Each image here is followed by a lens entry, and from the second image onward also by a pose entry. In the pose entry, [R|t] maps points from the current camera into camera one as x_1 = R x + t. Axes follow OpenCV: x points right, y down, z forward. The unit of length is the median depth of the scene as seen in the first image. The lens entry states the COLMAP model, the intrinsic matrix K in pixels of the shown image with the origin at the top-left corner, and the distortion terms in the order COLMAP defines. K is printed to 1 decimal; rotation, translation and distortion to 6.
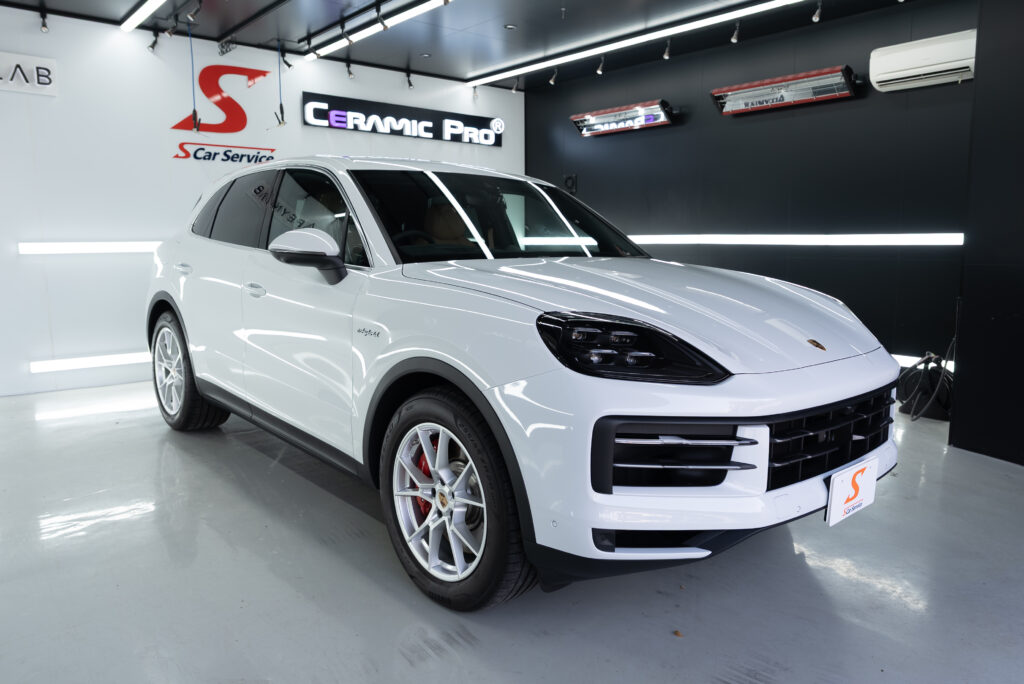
lens RADIAL K [[736.6, 0, 540.6], [0, 736.6, 339.4], [0, 0, 1]] dist [0.001494, -0.000364]
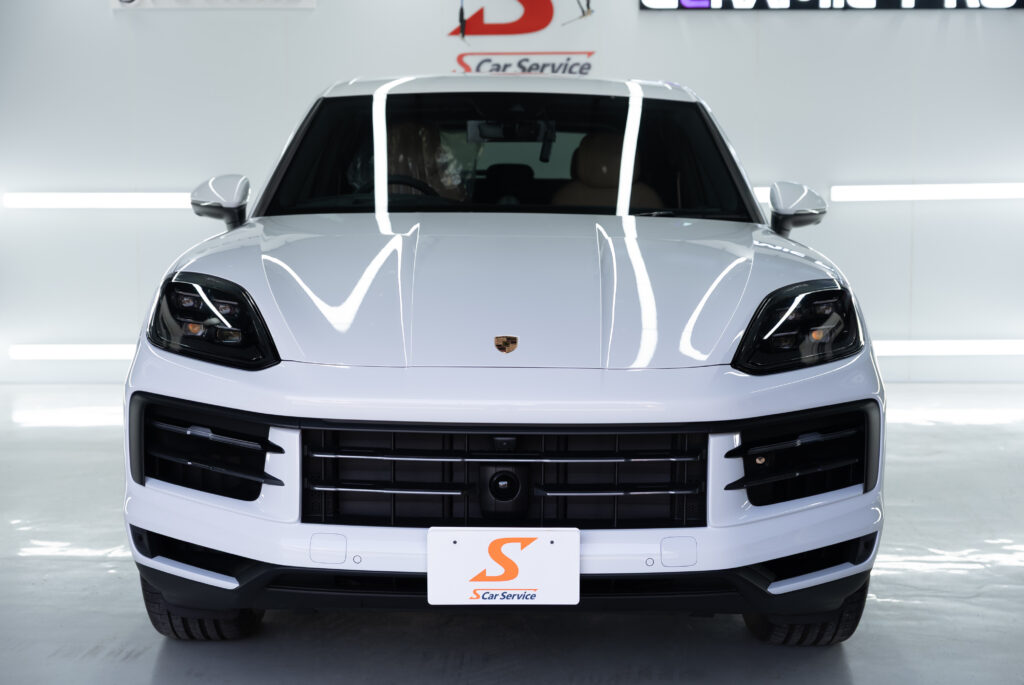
lens RADIAL K [[1444.4, 0, 512.0], [0, 1444.4, 342.5], [0, 0, 1]] dist [-0.001242, -0.008633]
pose [[0.740953, 0.065577, -0.668347, 0.480485], [-0.085749, 0.996313, 0.002692, 0.001427], [0.666060, 0.055315, 0.743844, 0.014485]]
